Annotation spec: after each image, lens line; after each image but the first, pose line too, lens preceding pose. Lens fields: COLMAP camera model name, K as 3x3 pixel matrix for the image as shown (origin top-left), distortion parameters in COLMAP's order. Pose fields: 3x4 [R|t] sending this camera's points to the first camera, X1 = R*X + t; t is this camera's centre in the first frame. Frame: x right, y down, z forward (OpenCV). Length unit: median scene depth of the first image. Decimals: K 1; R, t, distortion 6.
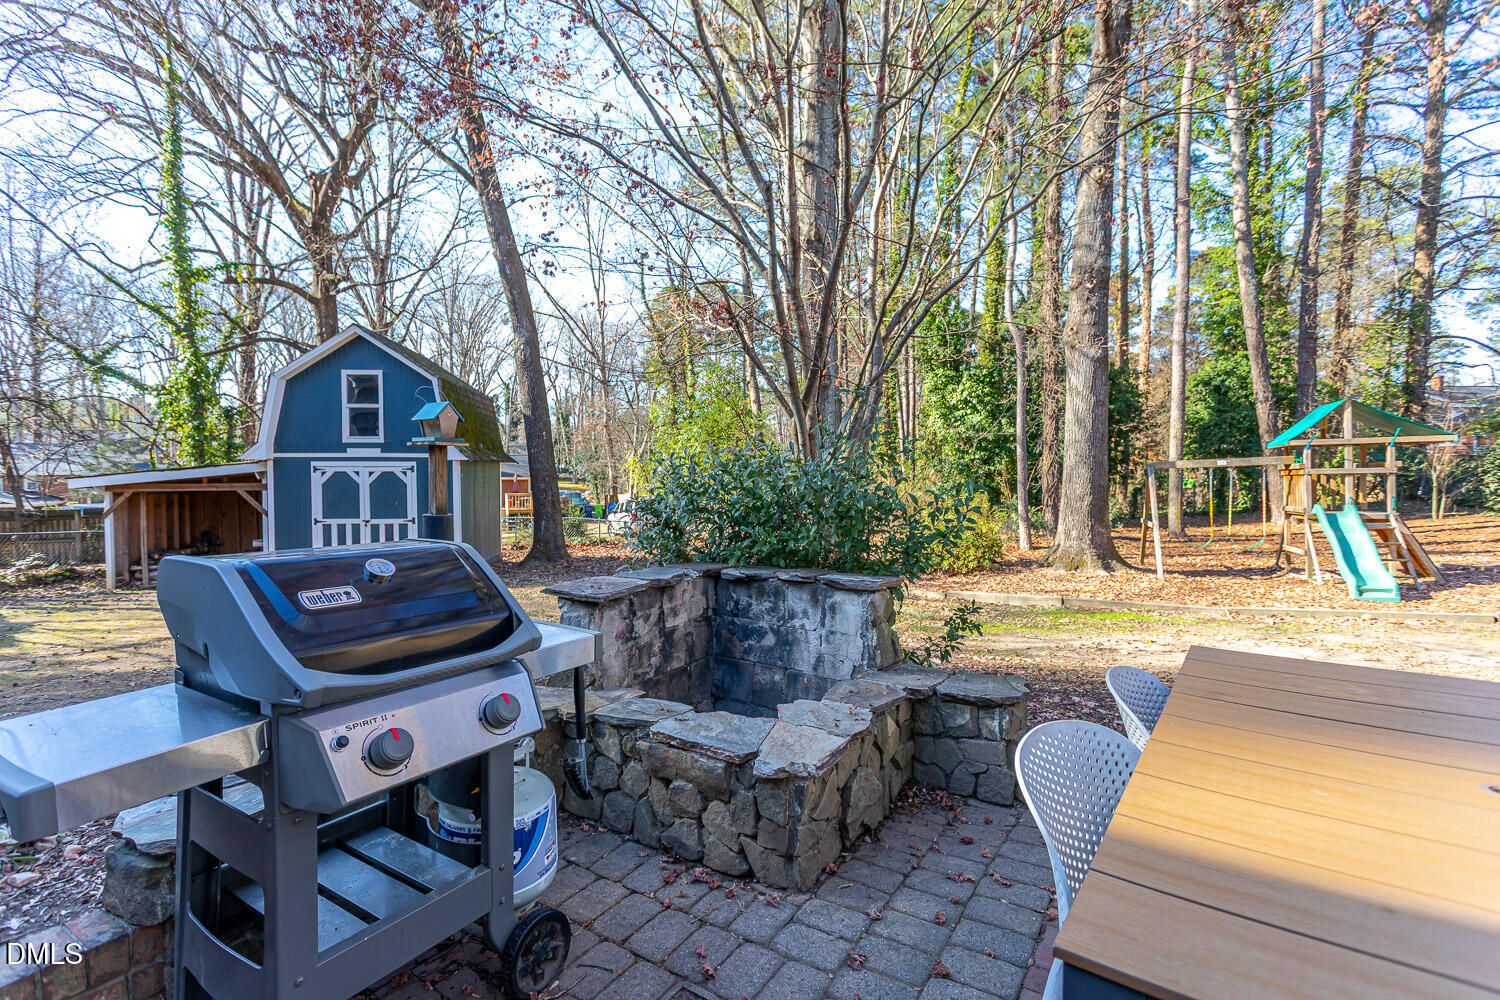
lens RADIAL K [[698.5, 0, 750.0], [0, 698.5, 500.0], [0, 0, 1]] dist [-0.001274, -0.000432]
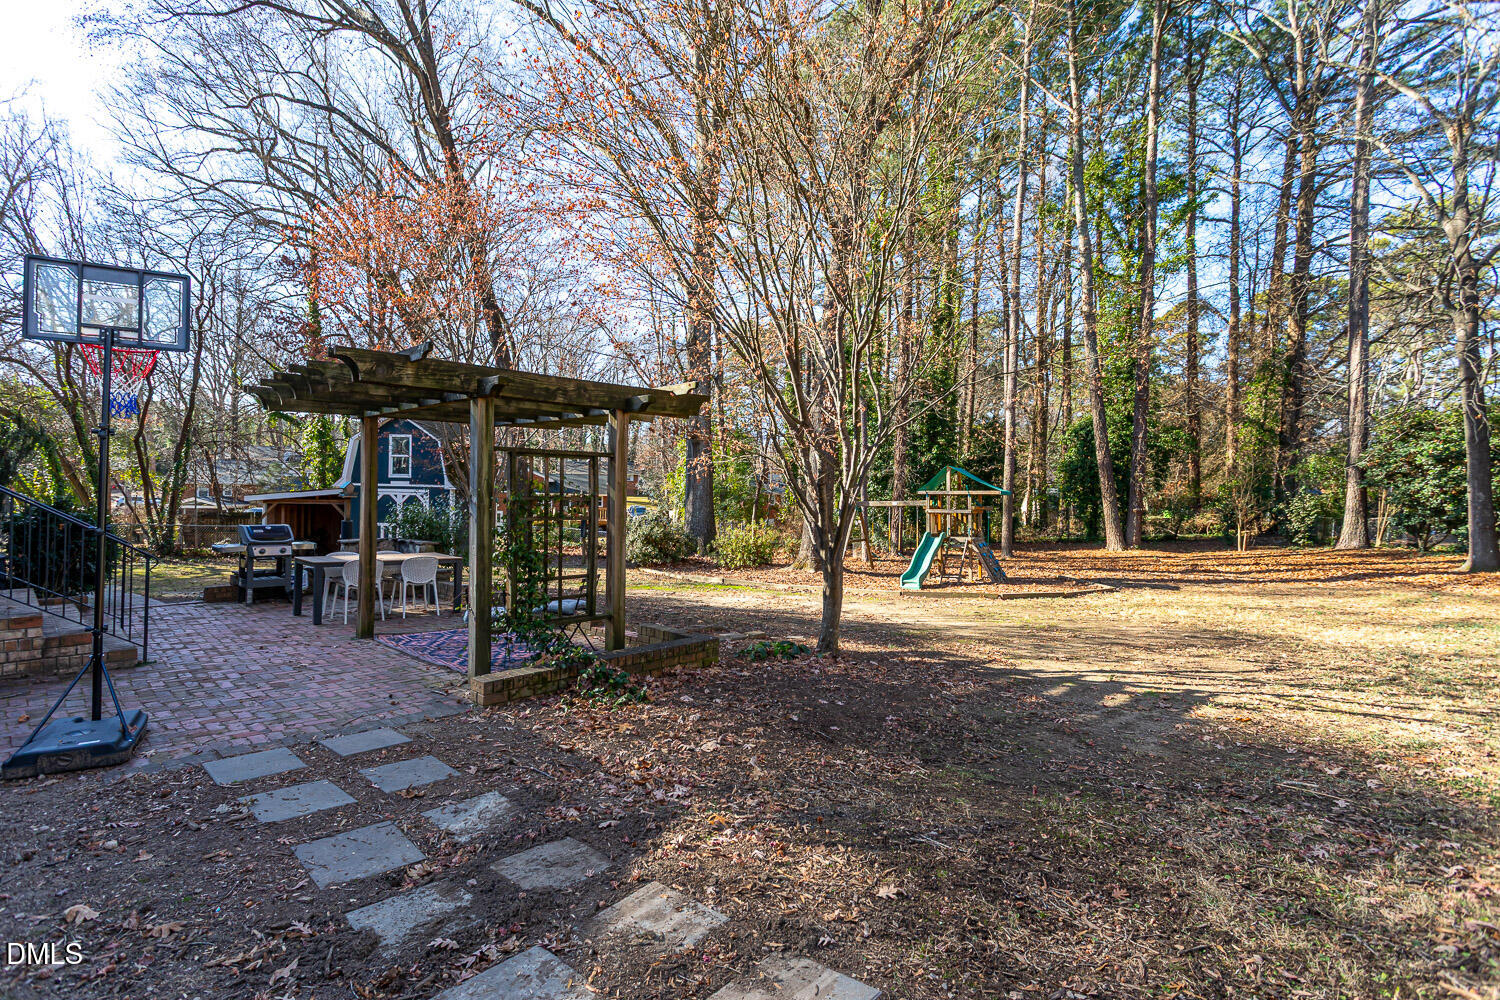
lens RADIAL K [[698.5, 0, 750.0], [0, 698.5, 500.0], [0, 0, 1]] dist [-0.001274, -0.000432]
pose [[0.987211, 0.024348, -0.157550, 0.552283], [-0.028027, 0.999383, -0.021170, -0.017016], [0.156937, 0.025315, 0.987284, -0.533043]]
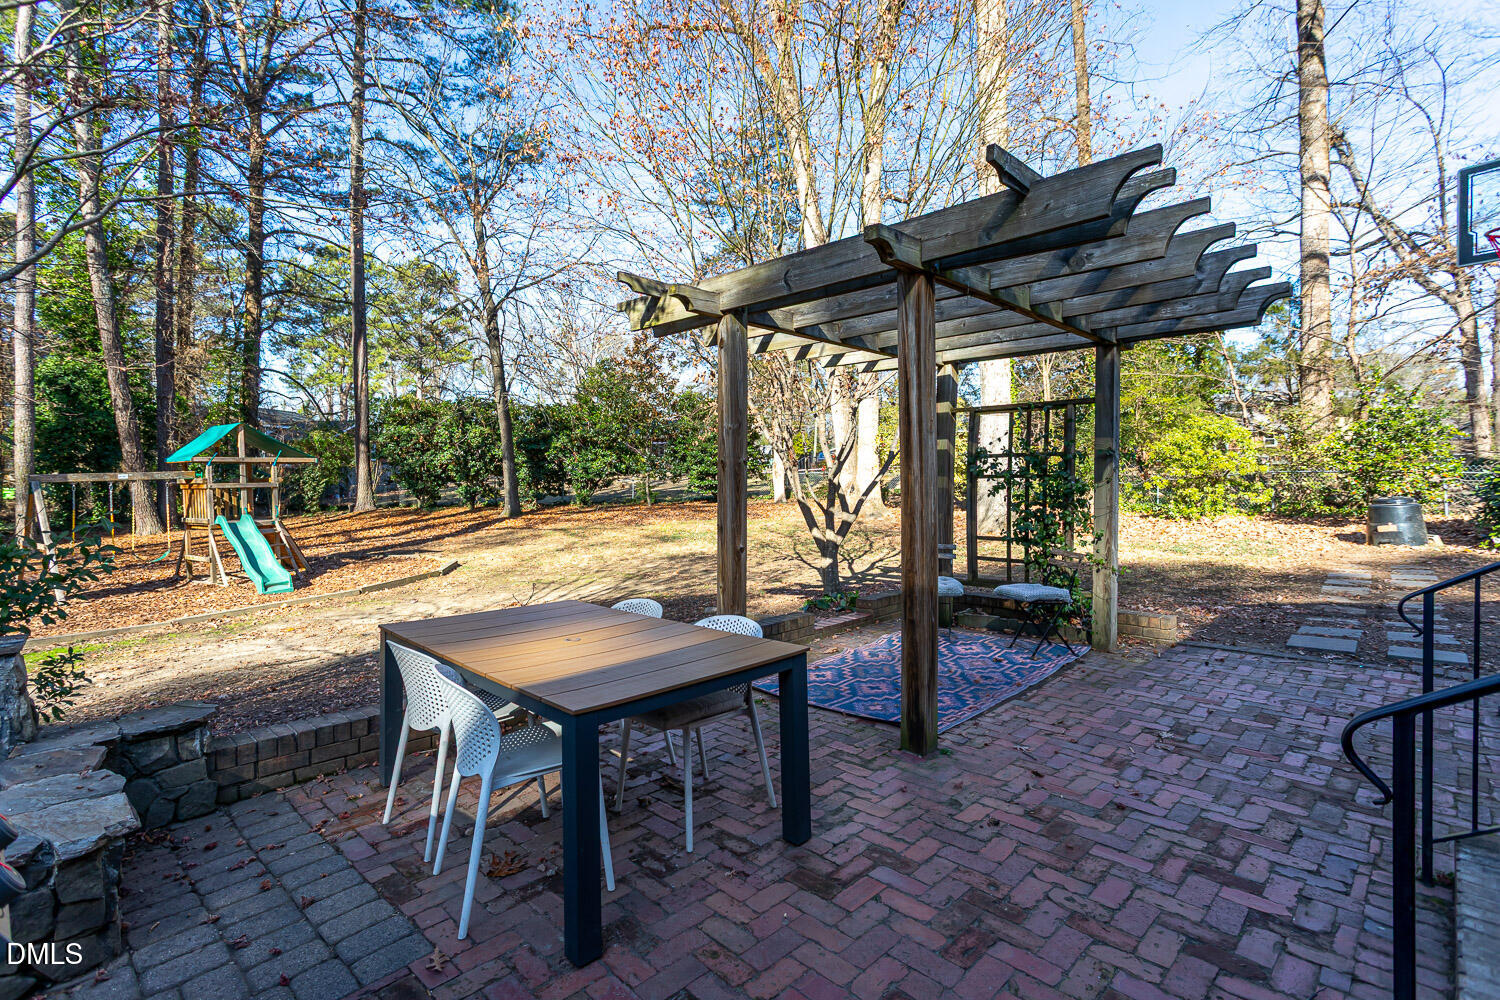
lens RADIAL K [[698.5, 0, 750.0], [0, 698.5, 500.0], [0, 0, 1]] dist [-0.001274, -0.000432]
pose [[0.154312, -0.023280, 0.987748, -0.130332], [0.029694, 0.999380, 0.018915, -0.011880], [-0.987576, 0.026412, 0.154908, -0.006757]]
